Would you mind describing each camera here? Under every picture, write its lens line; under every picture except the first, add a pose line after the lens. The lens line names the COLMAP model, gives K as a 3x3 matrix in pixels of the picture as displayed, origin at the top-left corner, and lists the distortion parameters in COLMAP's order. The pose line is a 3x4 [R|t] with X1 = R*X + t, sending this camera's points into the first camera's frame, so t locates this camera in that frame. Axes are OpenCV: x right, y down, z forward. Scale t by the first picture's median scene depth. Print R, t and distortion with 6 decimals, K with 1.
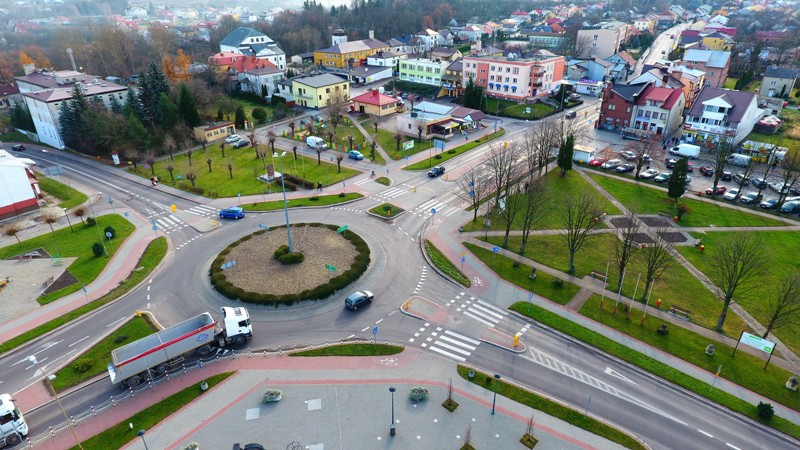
lens RADIAL K [[473.1, 0, 399.2], [0, 473.1, 222.8], [0, 0, 1]] dist [-0.000005, 0.004598]
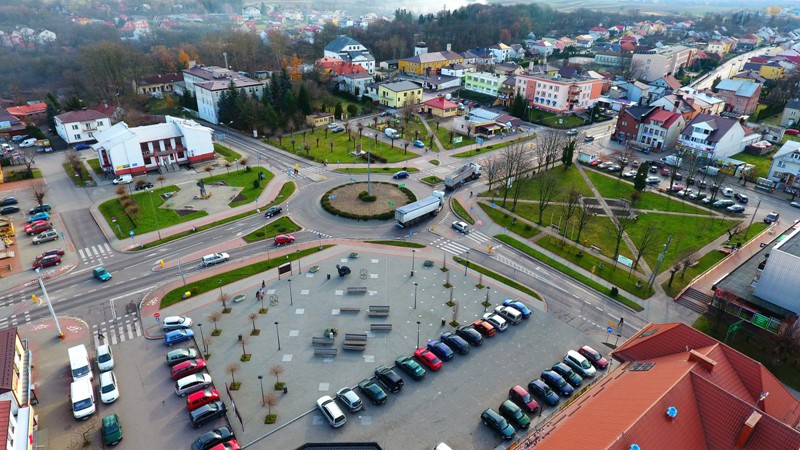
lens RADIAL K [[473.1, 0, 401.1], [0, 473.1, 226.6], [0, 0, 1]] dist [-0.000005, 0.004598]
pose [[0.984626, 0.105439, -0.139260, 0.075609], [-0.104519, 0.994425, 0.013921, 0.083877], [0.139952, 0.000848, 0.990158, -0.377773]]
